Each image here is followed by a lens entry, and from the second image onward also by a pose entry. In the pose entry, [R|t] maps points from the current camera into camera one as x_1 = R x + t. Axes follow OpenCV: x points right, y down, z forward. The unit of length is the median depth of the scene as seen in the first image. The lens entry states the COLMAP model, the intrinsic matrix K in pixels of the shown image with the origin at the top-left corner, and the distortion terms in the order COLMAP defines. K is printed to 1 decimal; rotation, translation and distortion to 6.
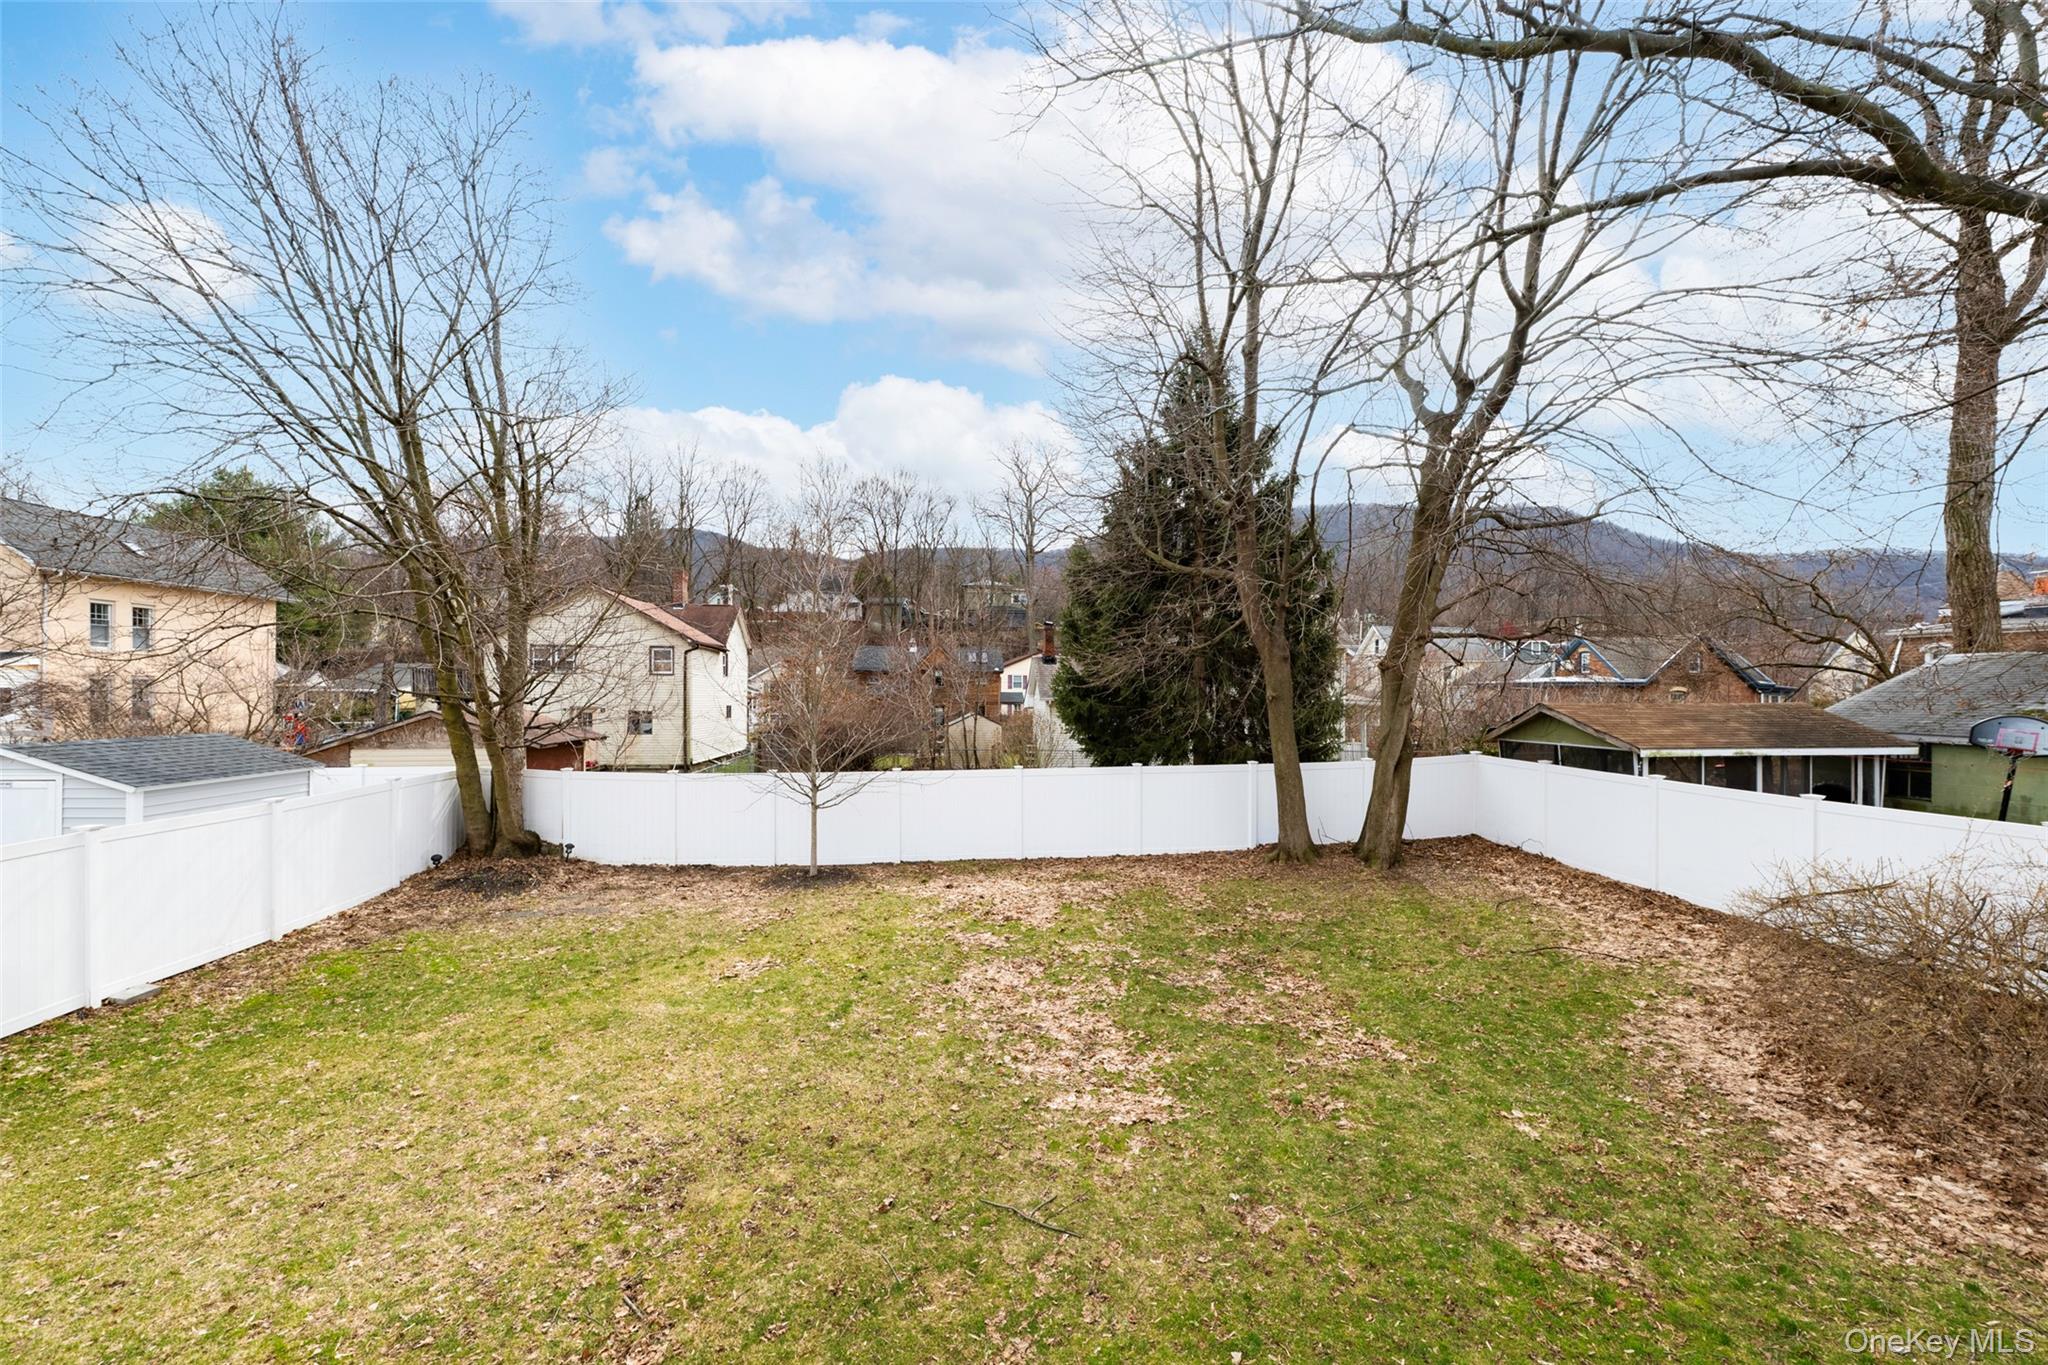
lens RADIAL K [[821.5, 0, 1015.1], [0, 821.5, 695.9], [0, 0, 1]] dist [-0.000139, -0.000687]
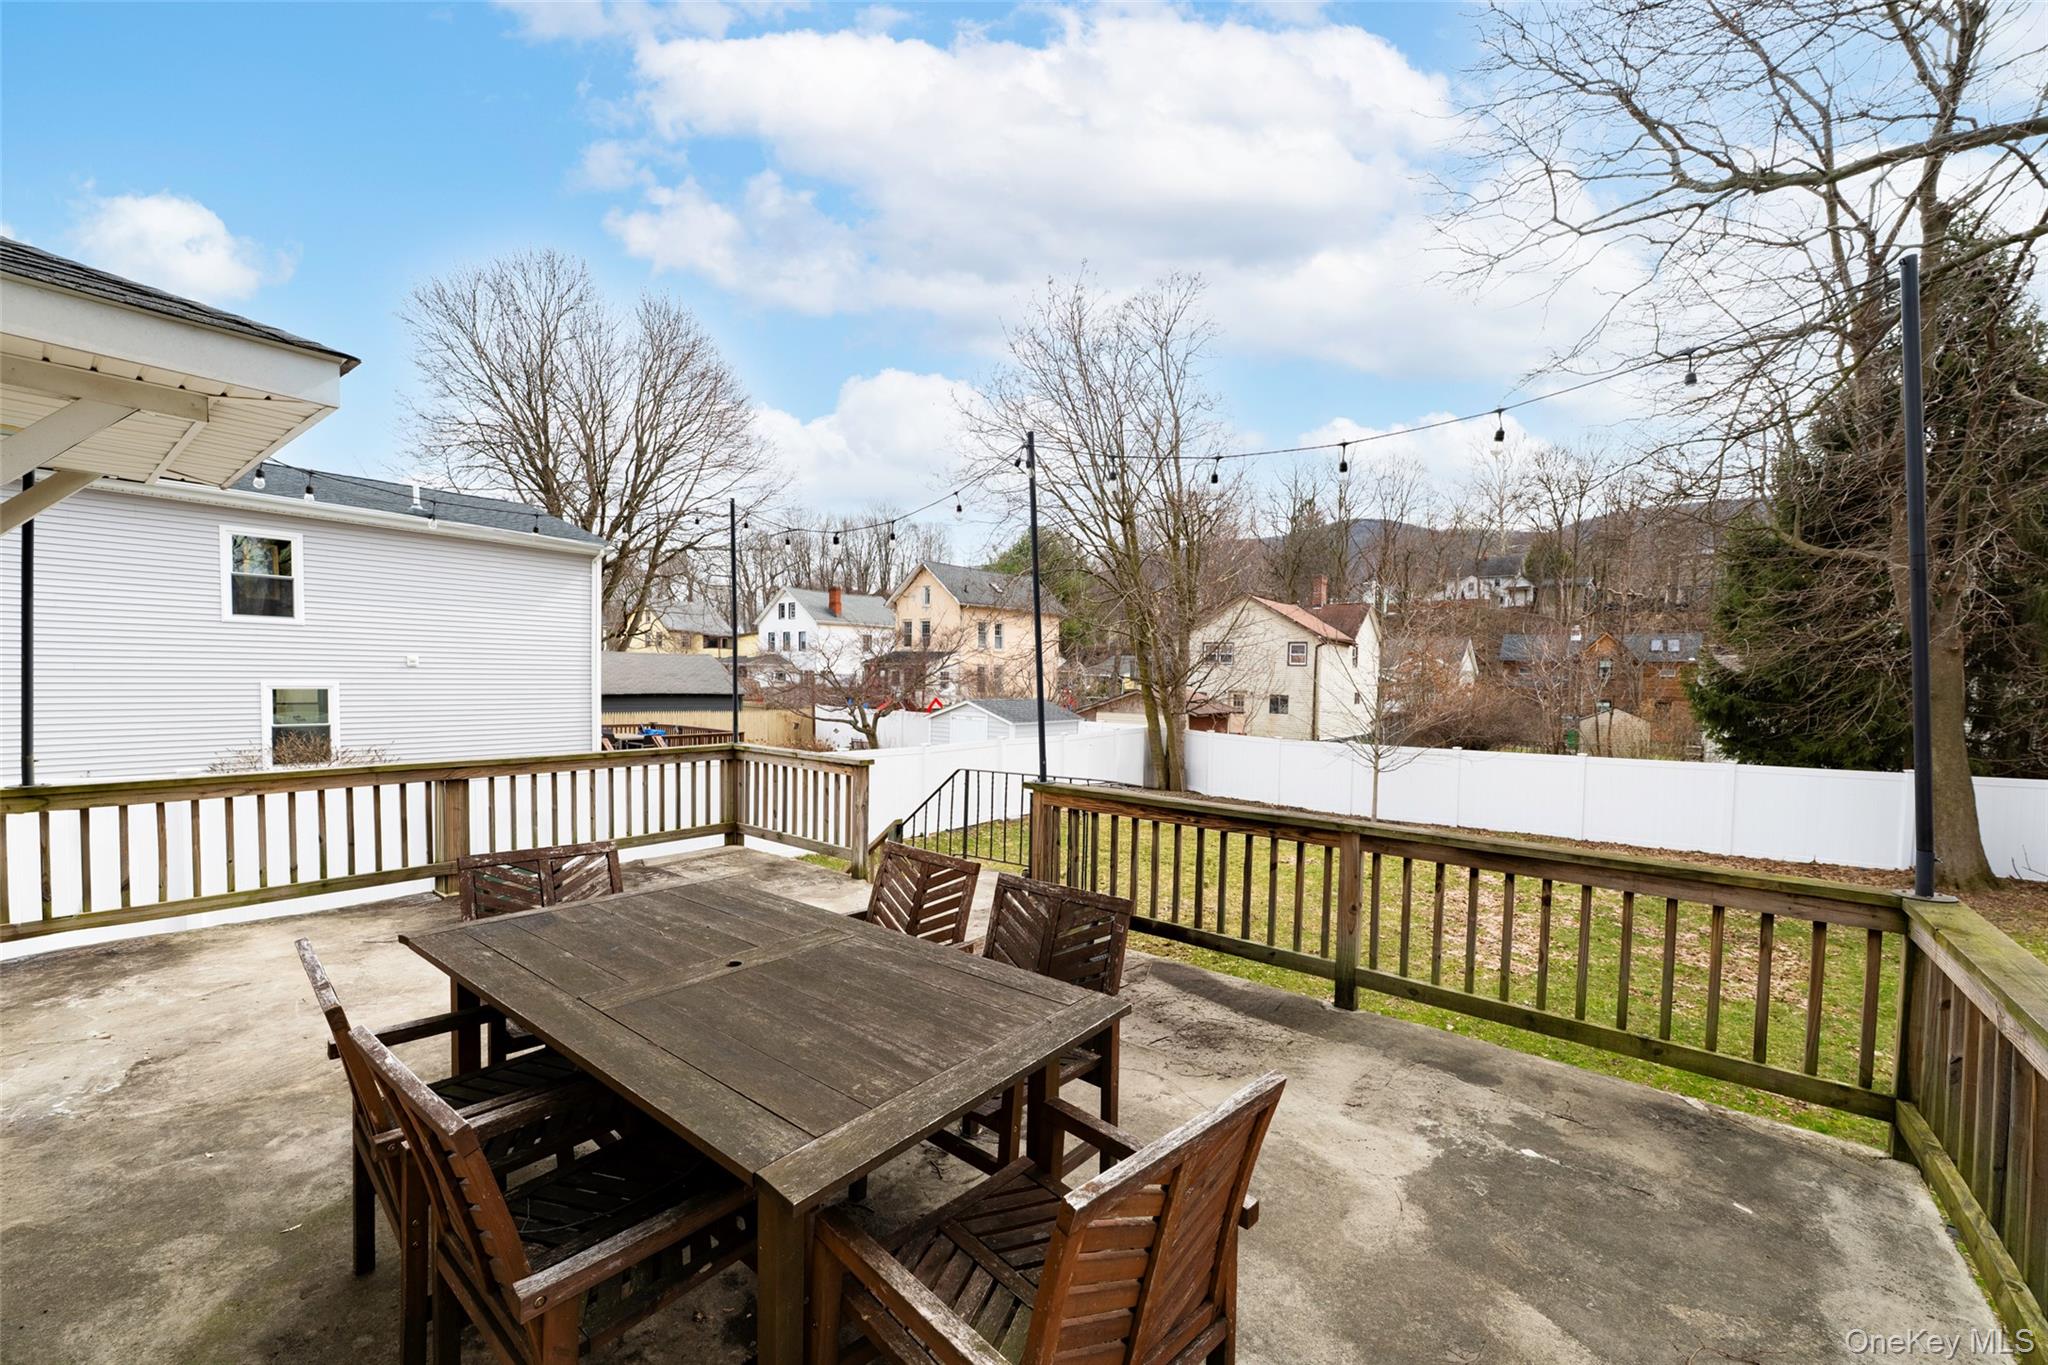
lens RADIAL K [[821.5, 0, 1030.3], [0, 821.5, 700.7], [0, 0, 1]] dist [-0.000139, -0.000687]
pose [[0.725141, 0.033642, -0.687779, 0.207604], [-0.019560, 0.999409, 0.028263, -0.000563], [0.688323, -0.007041, 0.725370, -0.261748]]
